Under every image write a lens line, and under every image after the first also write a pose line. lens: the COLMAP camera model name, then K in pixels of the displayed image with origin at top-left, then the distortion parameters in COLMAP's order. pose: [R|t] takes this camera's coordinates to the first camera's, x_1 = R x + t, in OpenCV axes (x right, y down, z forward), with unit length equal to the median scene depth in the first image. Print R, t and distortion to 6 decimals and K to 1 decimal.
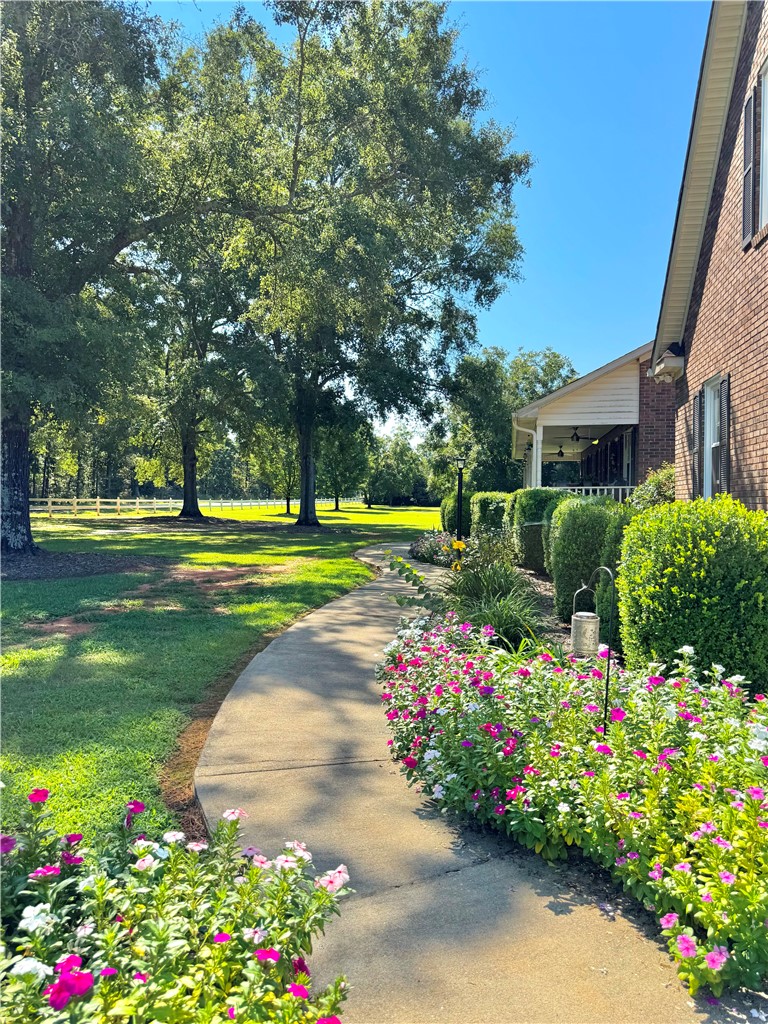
lens RADIAL K [[726.8, 0, 384.0], [0, 726.8, 512.0], [0, 0, 1]] dist [-0.021963, 0.002124]
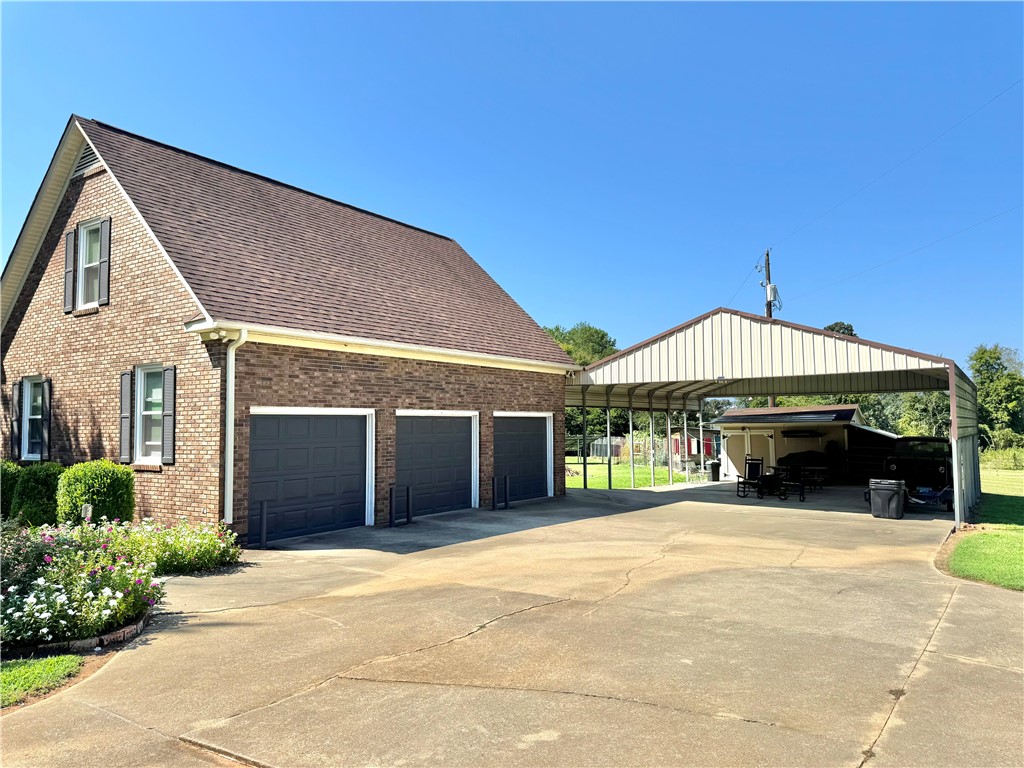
lens RADIAL K [[726.8, 0, 512.0], [0, 726.8, 384.0], [0, 0, 1]] dist [-0.021963, 0.002124]
pose [[0.399532, 0.033003, 0.916125, -0.551159], [0.037372, 0.997935, -0.052249, -0.042879], [-0.915957, 0.055113, 0.397474, -0.571010]]
